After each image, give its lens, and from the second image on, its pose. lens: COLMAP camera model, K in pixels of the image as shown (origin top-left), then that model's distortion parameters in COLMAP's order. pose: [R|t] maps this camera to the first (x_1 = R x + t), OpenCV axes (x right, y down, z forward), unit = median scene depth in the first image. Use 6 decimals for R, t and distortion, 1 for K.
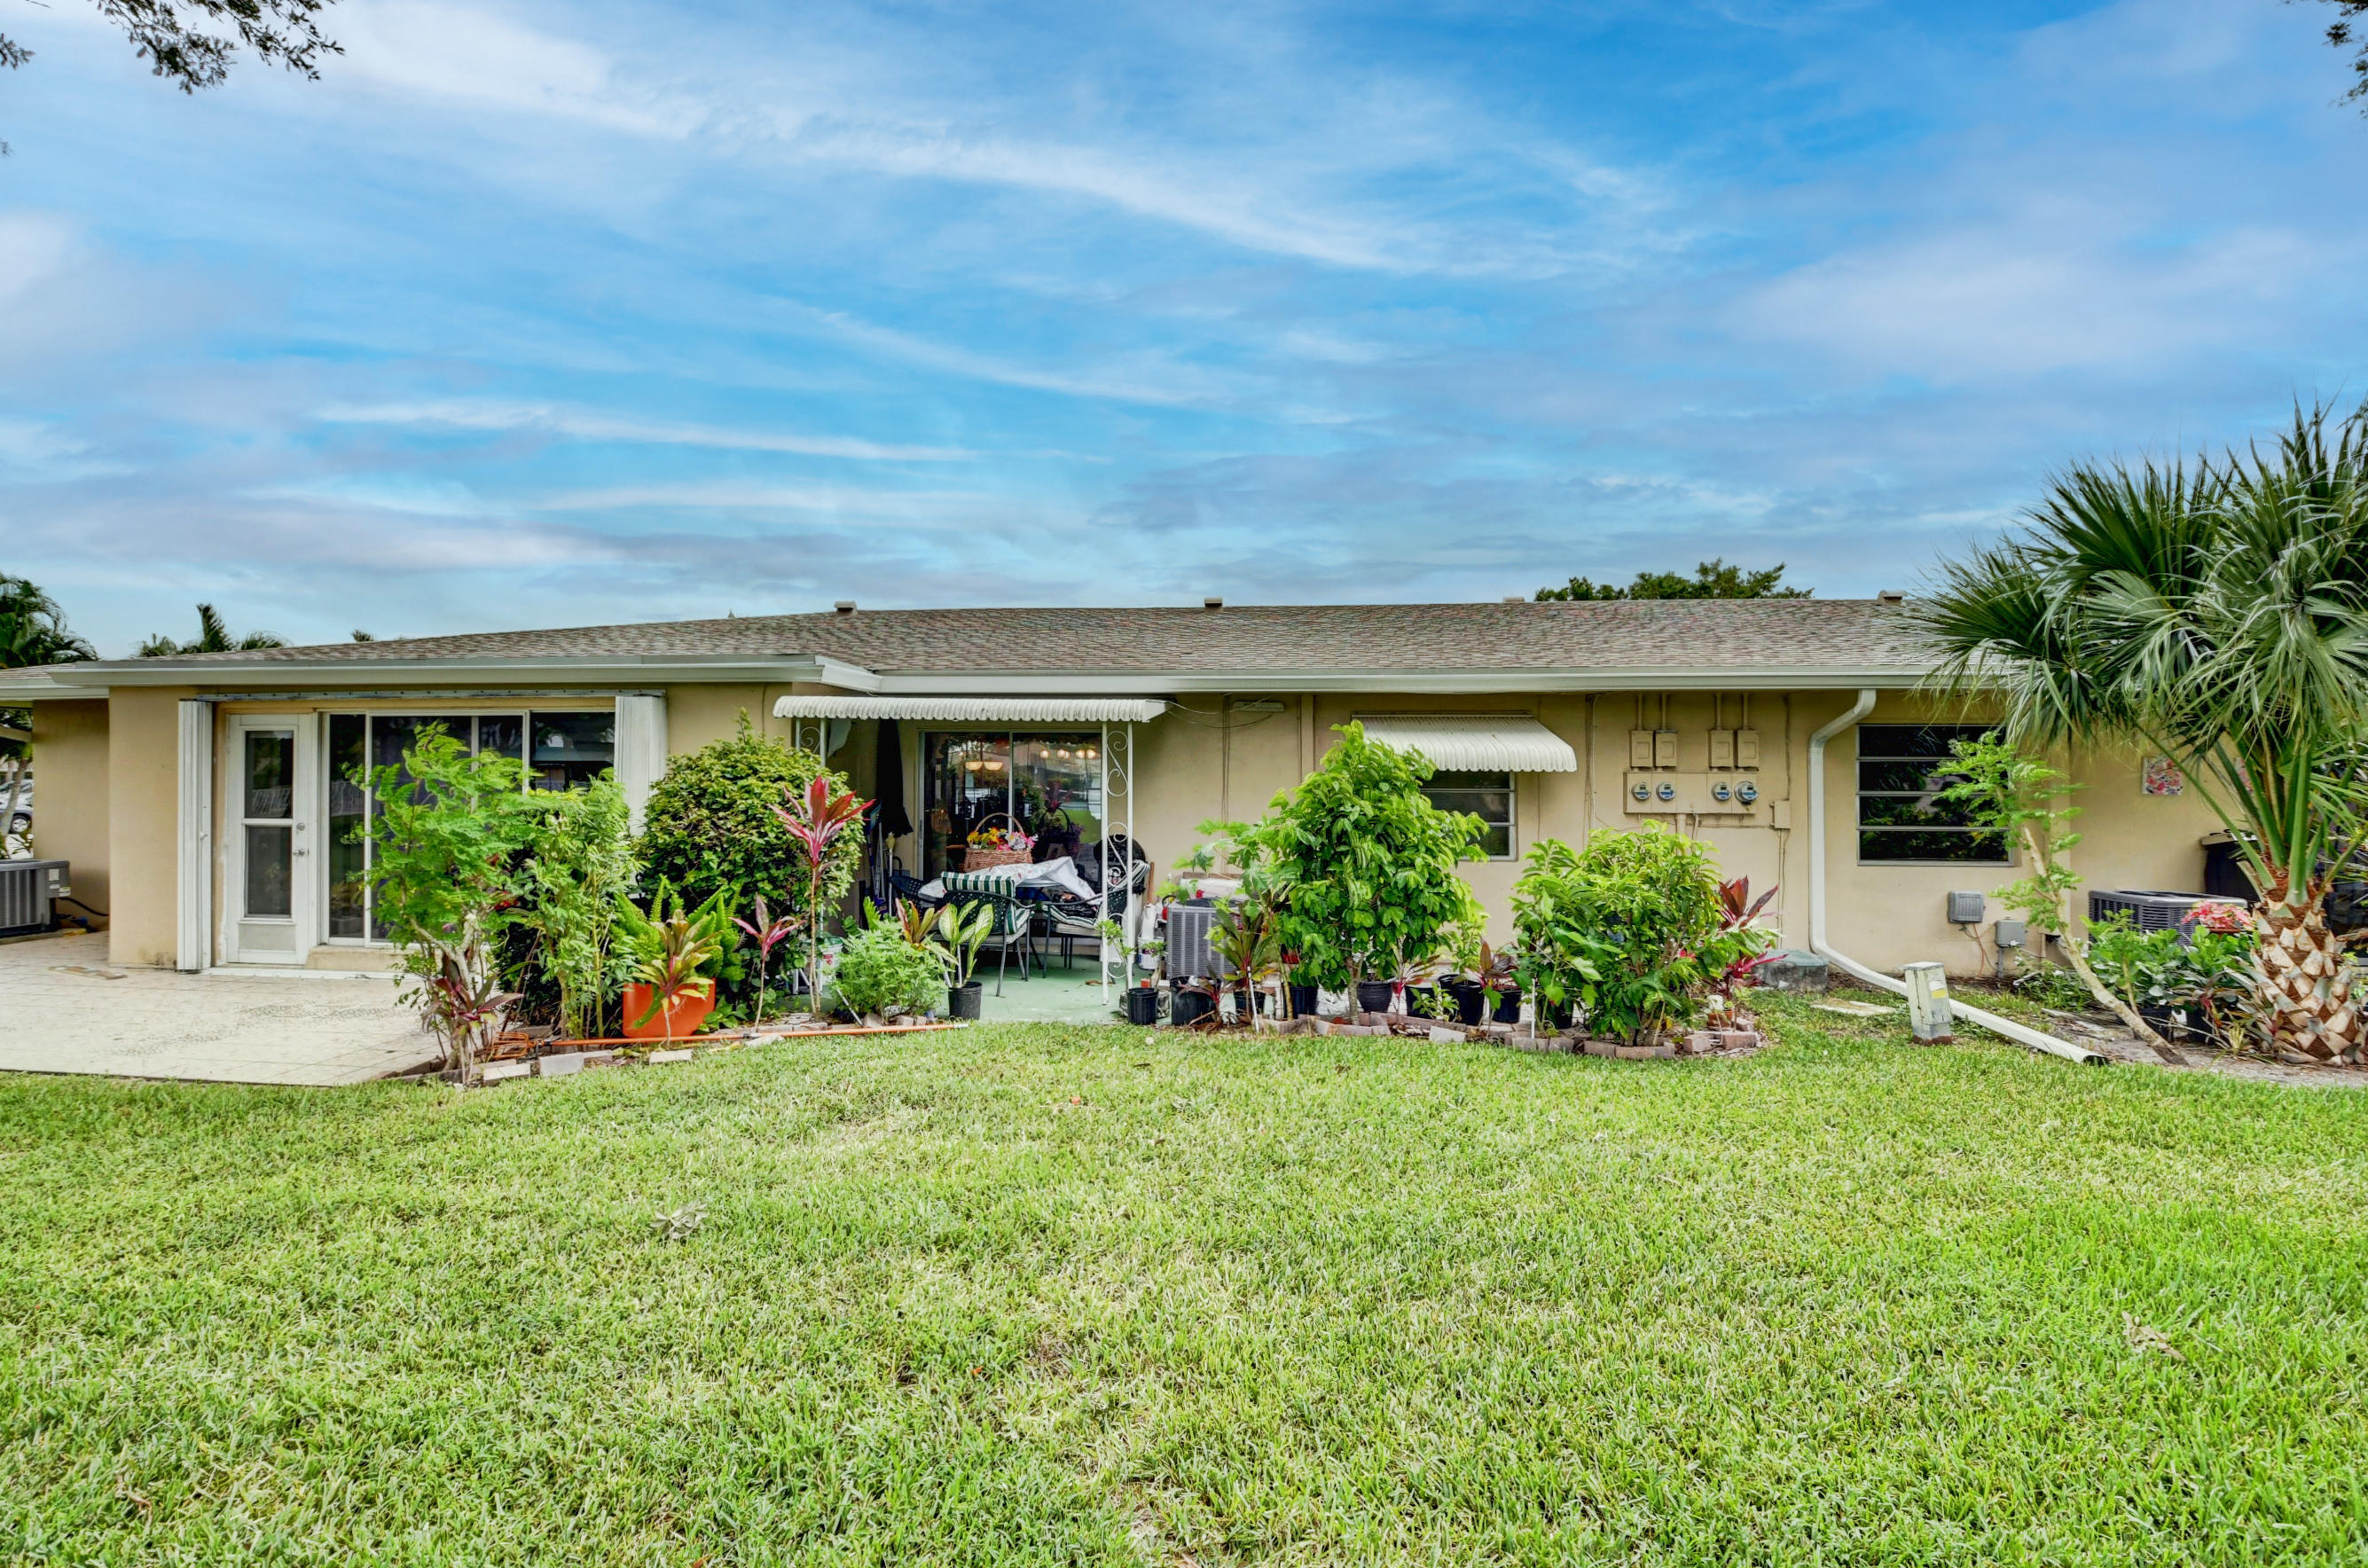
lens RADIAL K [[1054.9, 0, 1166.2], [0, 1054.9, 779.8], [0, 0, 1]] dist [0.000522, -0.015837]
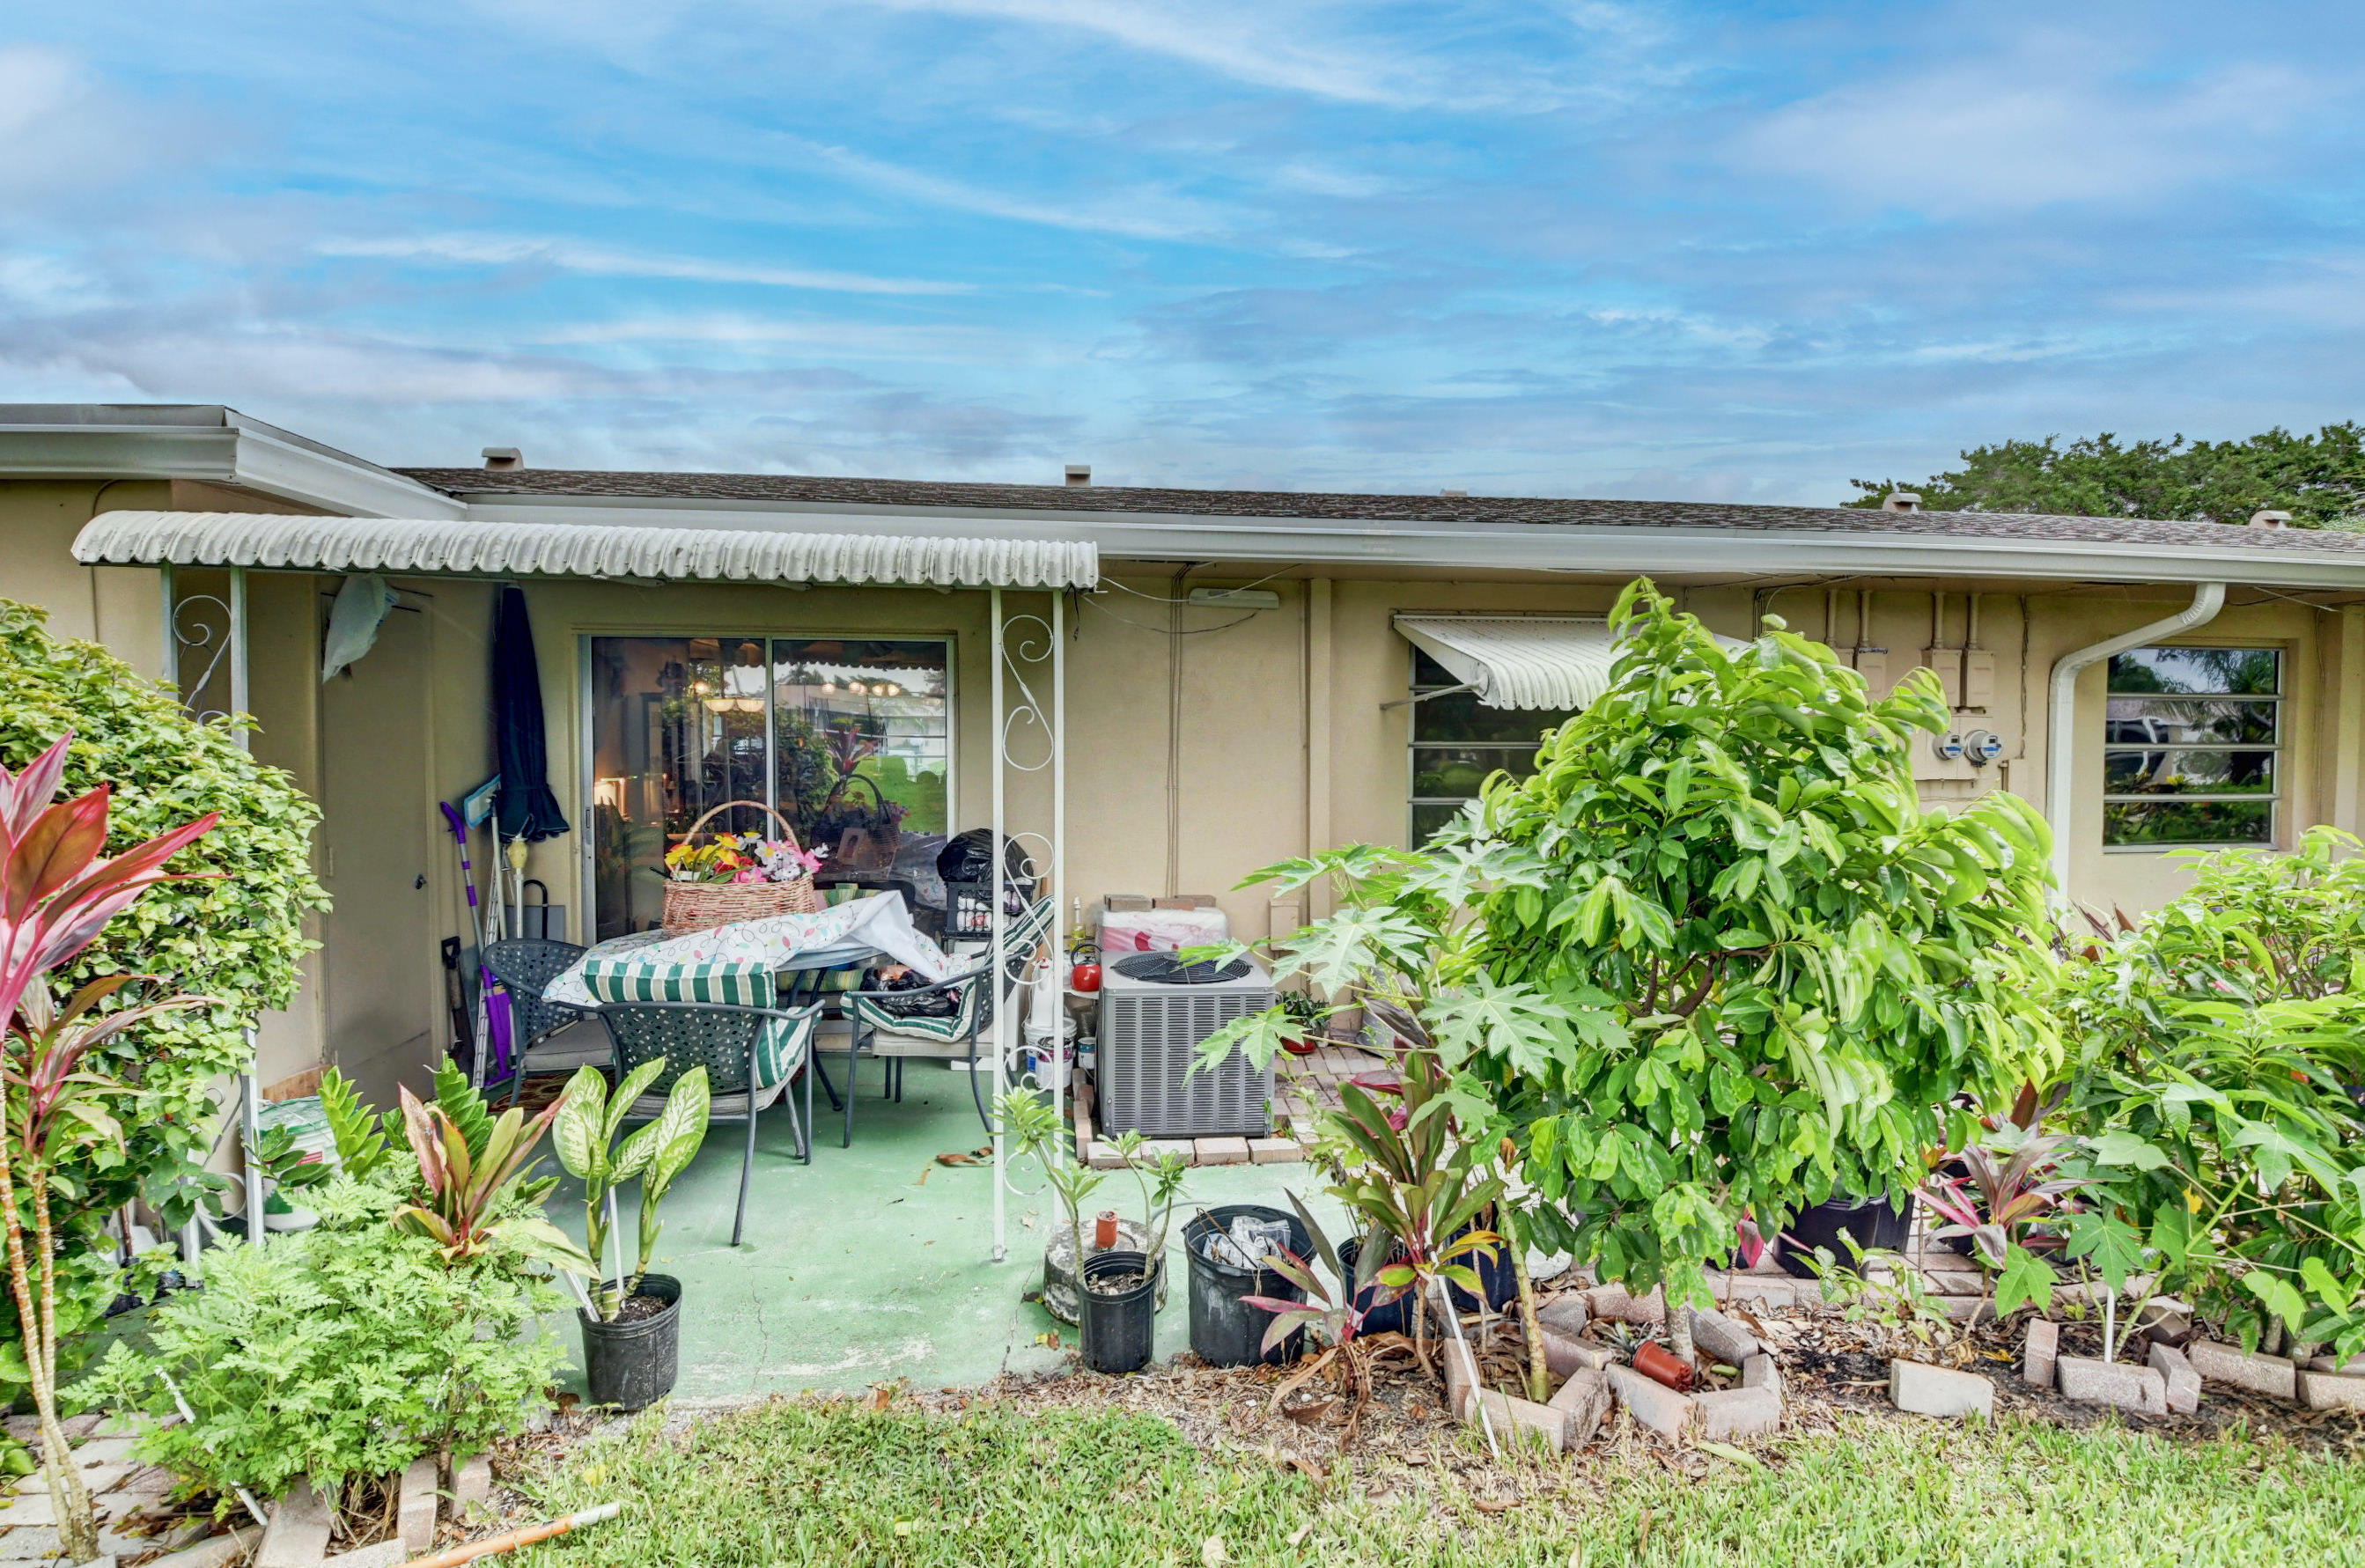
lens RADIAL K [[1053.5, 0, 1164.7], [0, 1053.5, 779.8], [0, 0, 1]] dist [0.000522, -0.015837]
pose [[0.981017, -0.012283, 0.193535, -0.063555], [0.001502, 0.998443, 0.055756, -0.004149], [-0.193918, -0.054407, 0.979508, 0.507001]]
